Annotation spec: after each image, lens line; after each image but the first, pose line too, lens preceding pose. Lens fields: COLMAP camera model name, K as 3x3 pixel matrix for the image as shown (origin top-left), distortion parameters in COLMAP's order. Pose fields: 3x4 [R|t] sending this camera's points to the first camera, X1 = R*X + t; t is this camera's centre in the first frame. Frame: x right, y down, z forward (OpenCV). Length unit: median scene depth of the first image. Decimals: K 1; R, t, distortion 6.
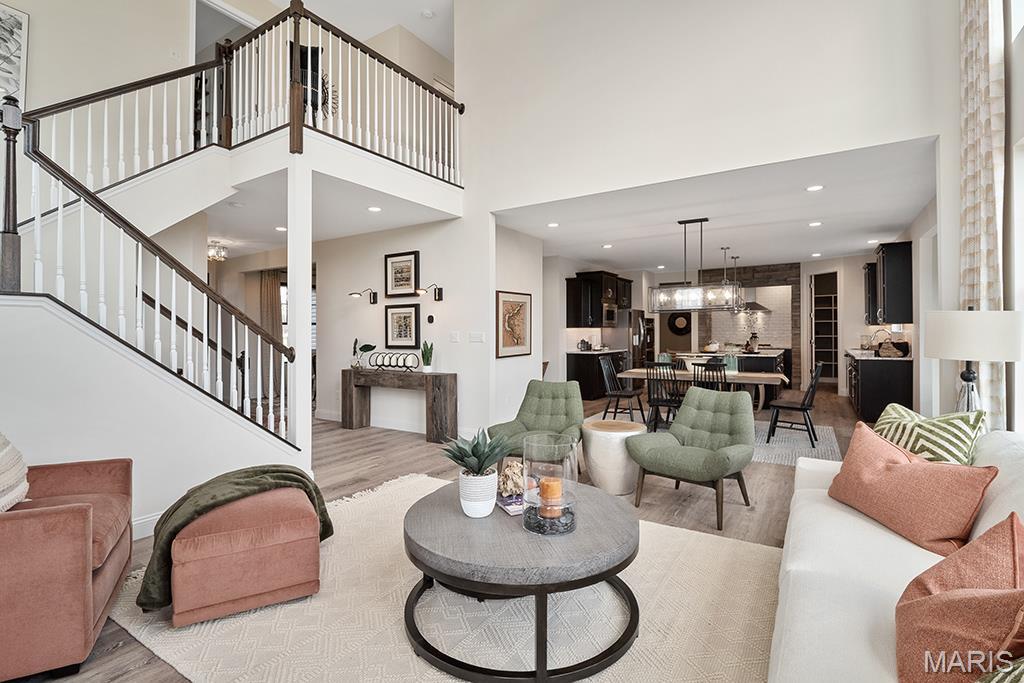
lens RADIAL K [[490.4, 0, 500.6], [0, 490.4, 330.6], [0, 0, 1]] dist [-0.005037, -0.000664]
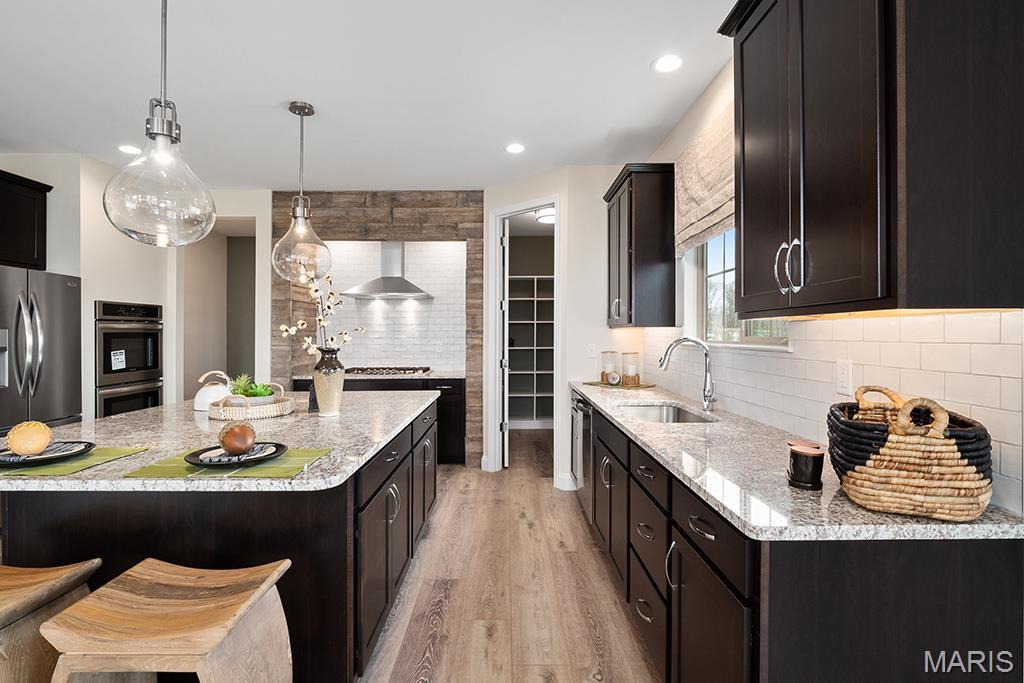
lens RADIAL K [[490.4, 0, 514.7], [0, 490.4, 331.8], [0, 0, 1]] dist [-0.005037, -0.000664]
pose [[0.835426, 0.011810, 0.549476, 0.381033], [-0.006412, 0.999910, -0.011744, -0.001203], [-0.549566, 0.006288, 0.835427, 0.592784]]
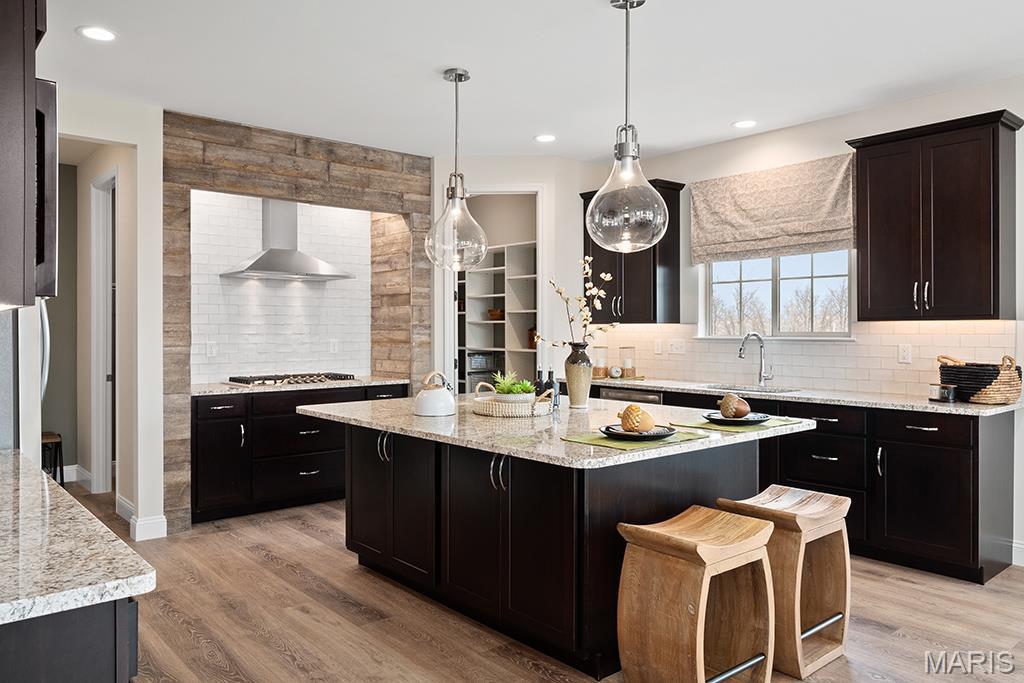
lens RADIAL K [[774.0, 0, 505.9], [0, 774.0, 336.4], [0, 0, 1]] dist [0.049442, 0.000509]
pose [[0.293143, 0.003920, 0.956061, 0.047527], [-0.003417, 0.999990, -0.003053, 0.002800], [-0.956062, -0.002372, 0.293153, 0.755412]]
